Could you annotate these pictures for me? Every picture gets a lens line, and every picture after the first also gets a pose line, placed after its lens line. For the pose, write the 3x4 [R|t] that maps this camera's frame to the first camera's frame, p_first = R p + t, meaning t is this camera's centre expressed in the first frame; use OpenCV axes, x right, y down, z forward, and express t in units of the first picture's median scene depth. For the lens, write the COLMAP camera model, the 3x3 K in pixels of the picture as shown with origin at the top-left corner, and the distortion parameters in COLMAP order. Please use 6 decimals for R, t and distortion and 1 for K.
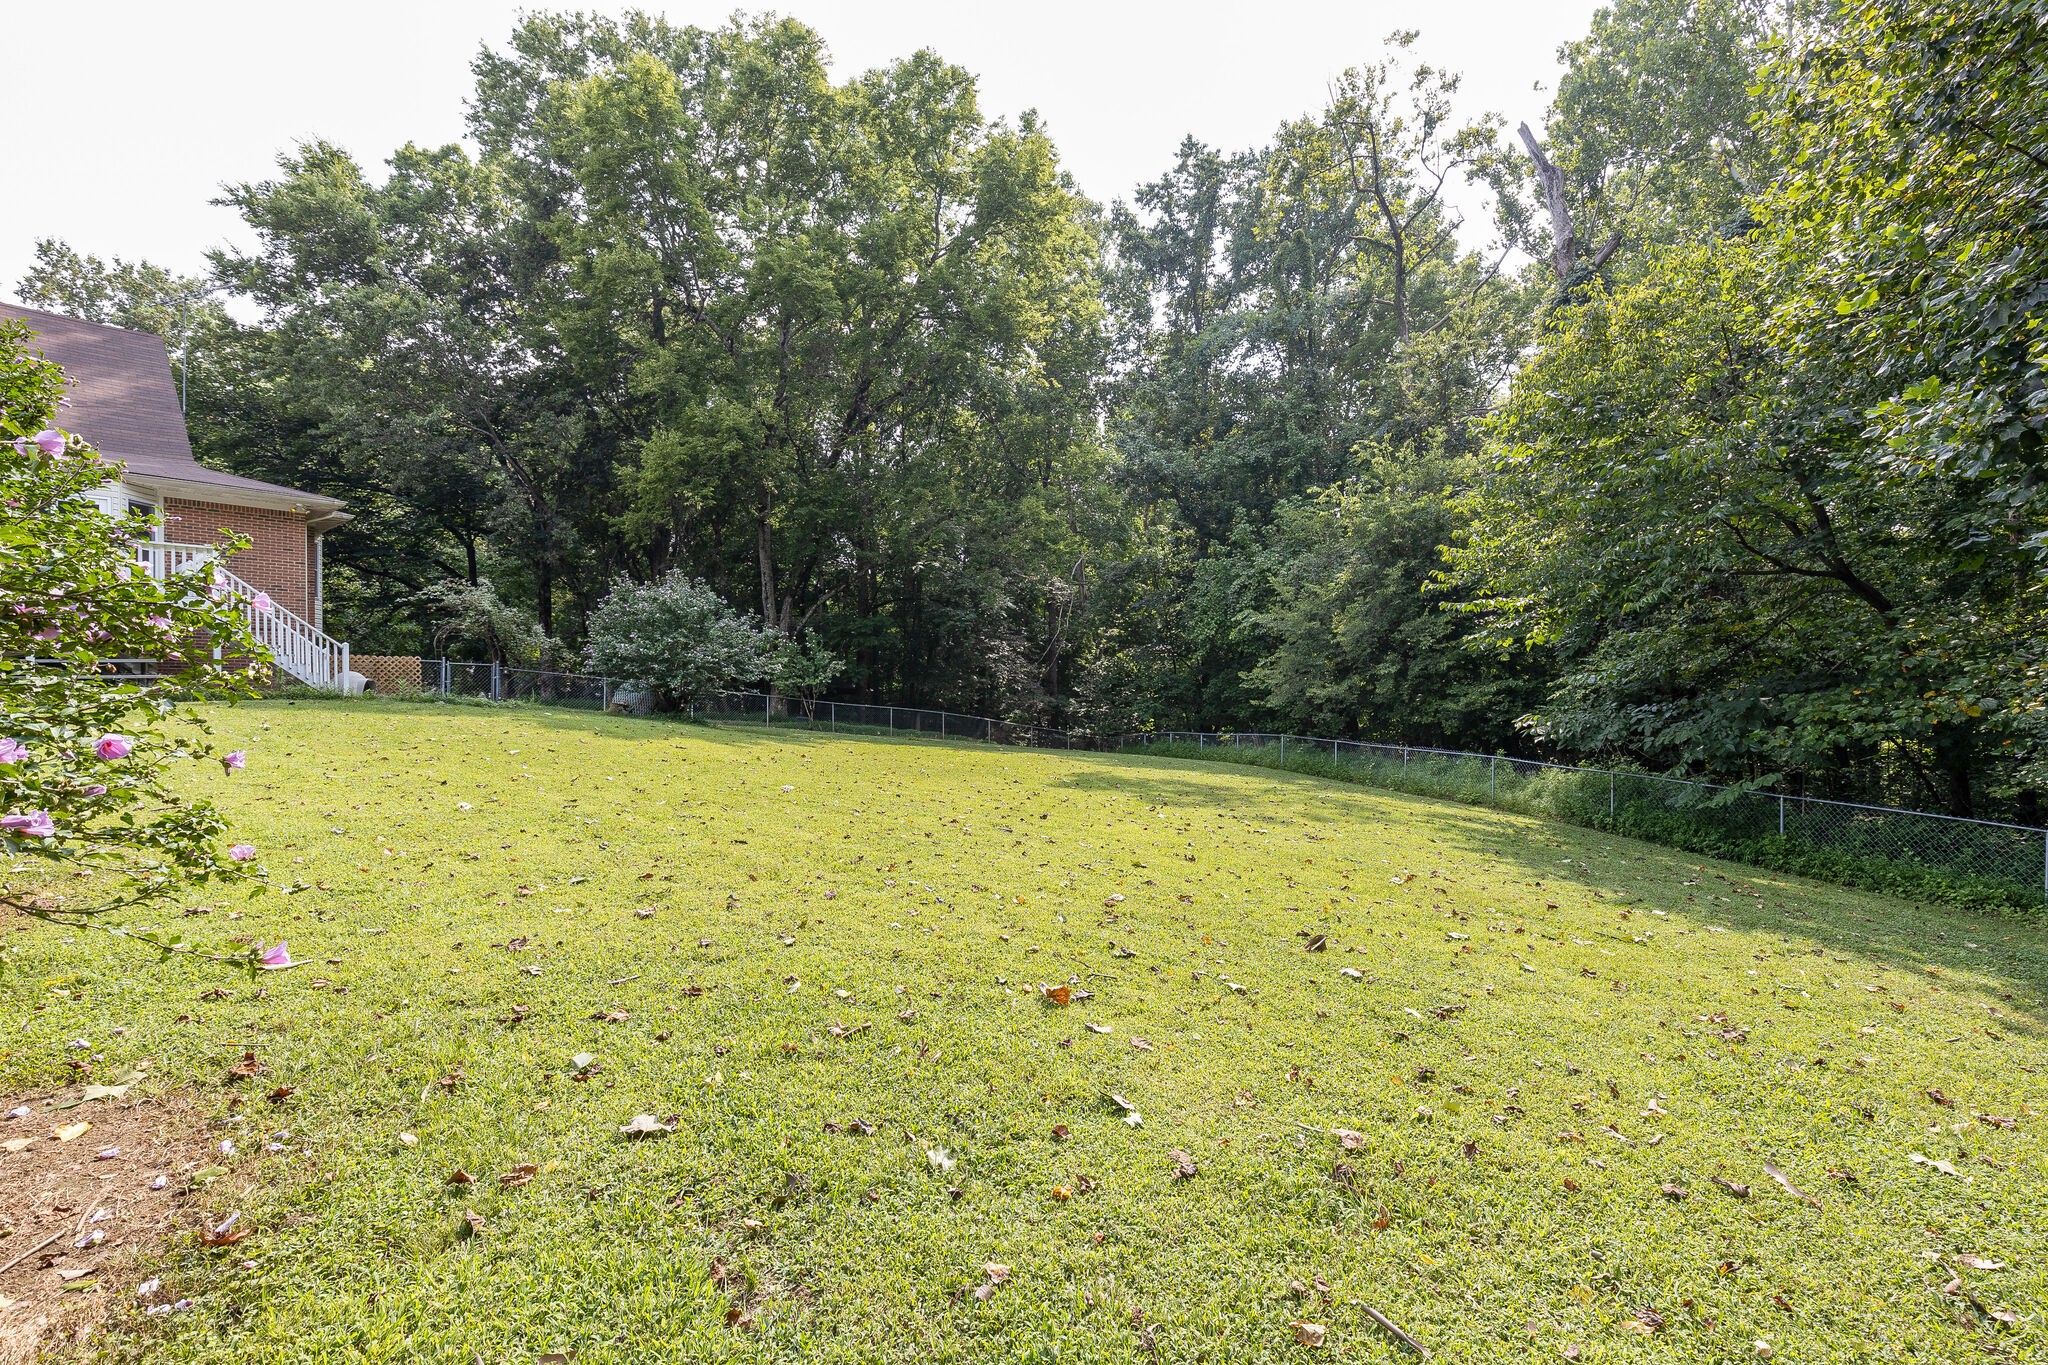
lens RADIAL K [[919.1, 0, 1024.8], [0, 919.1, 690.3], [0, 0, 1]] dist [0.006901, -0.000489]
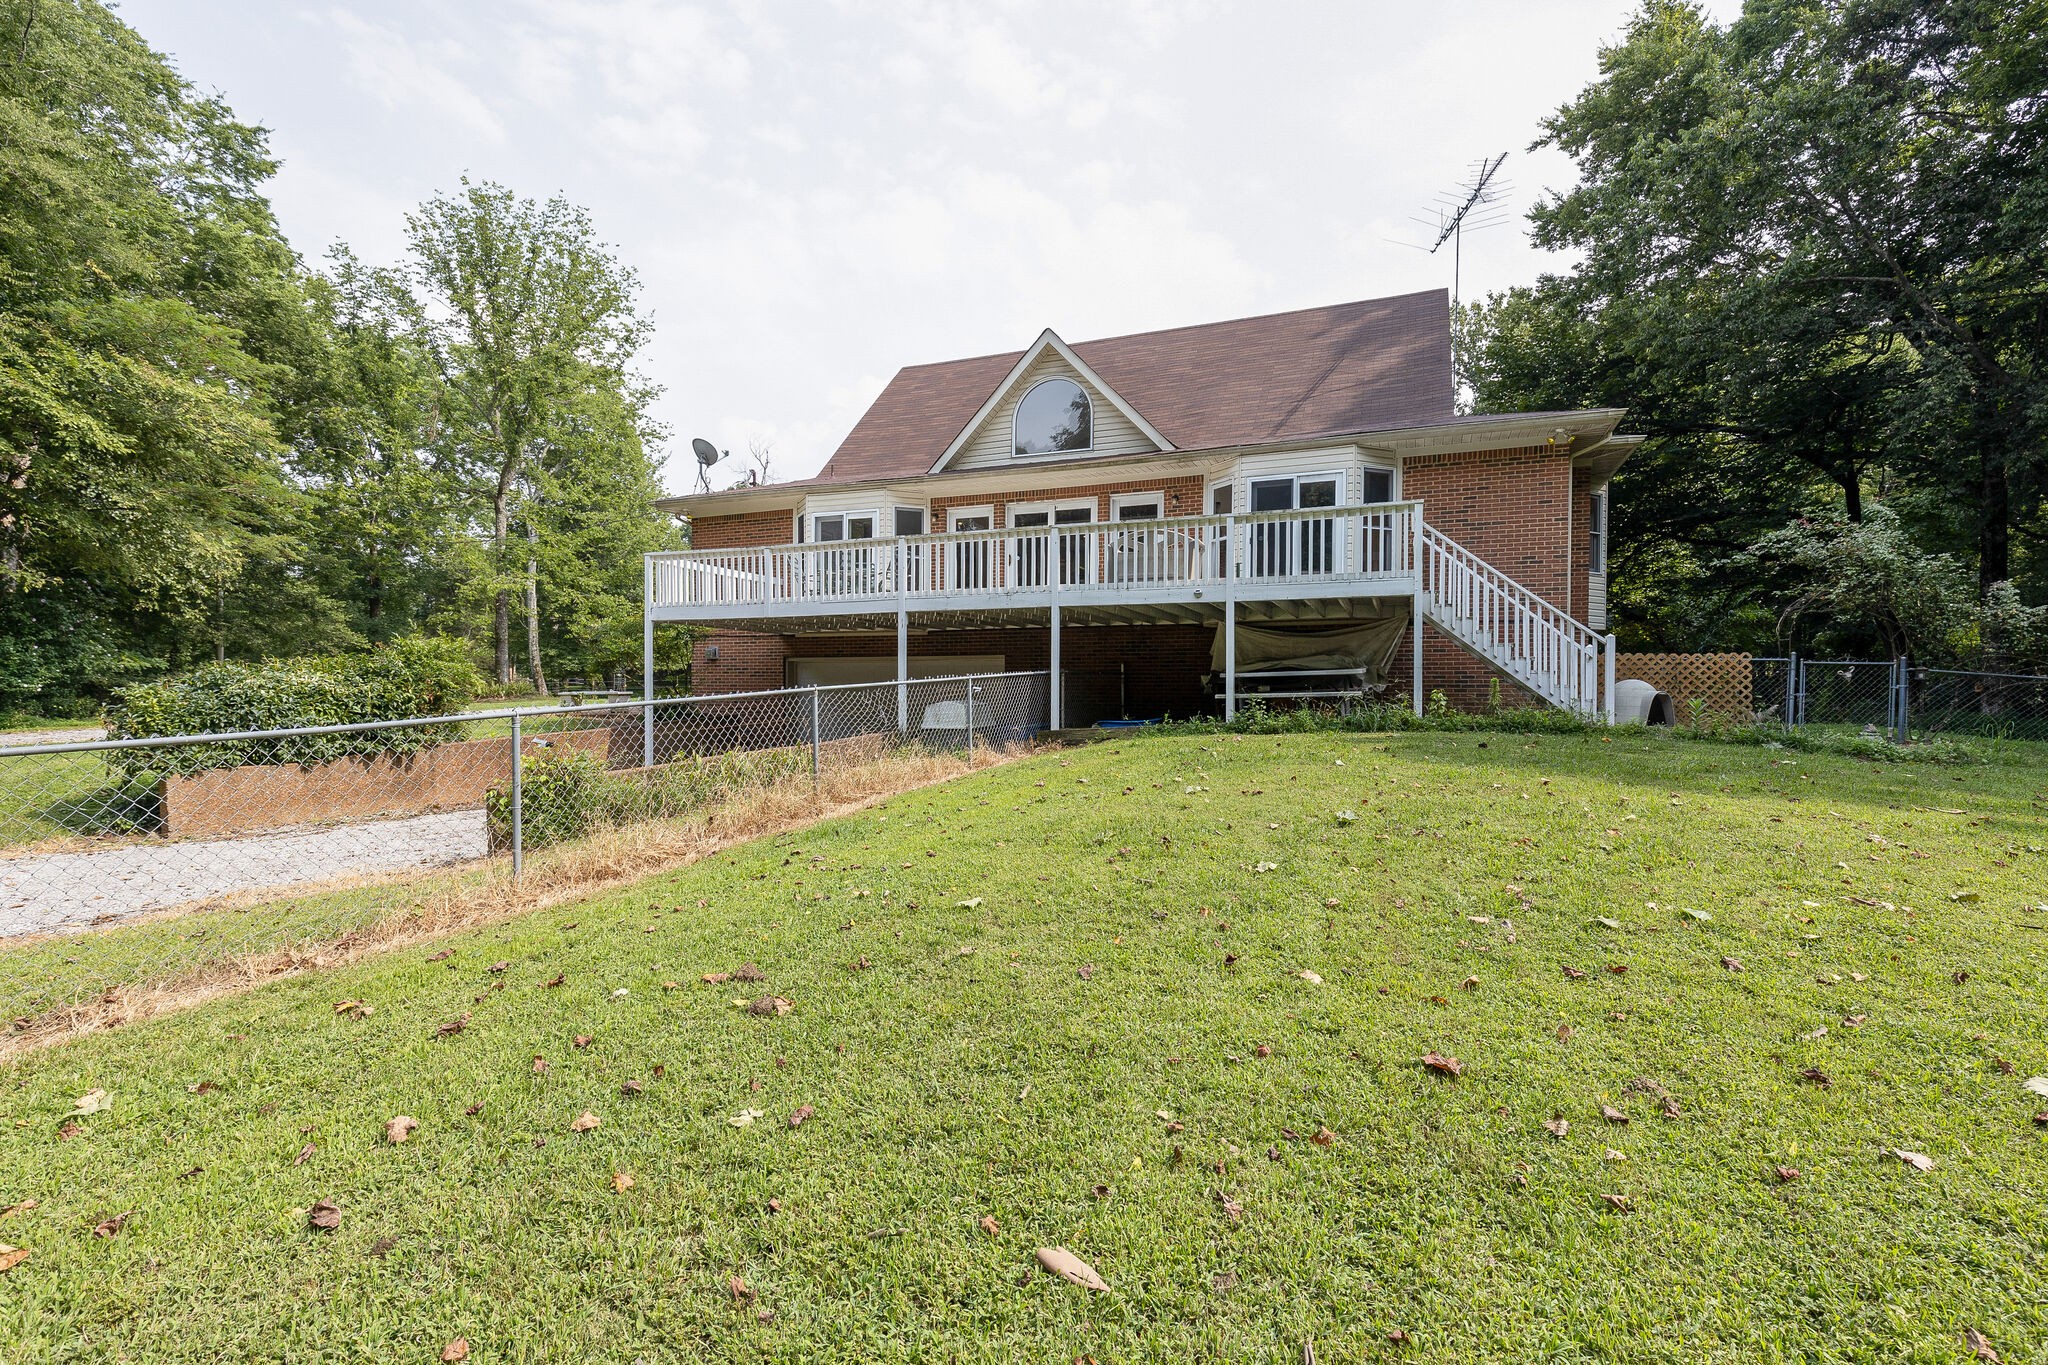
lens RADIAL K [[919.1, 0, 1024.8], [0, 919.1, 690.3], [0, 0, 1]] dist [0.006901, -0.000489]
pose [[0.297073, 0.018547, -0.954675, -0.221787], [-0.009355, 0.999820, 0.016513, -0.017635], [0.954809, 0.004025, 0.297193, 0.370304]]
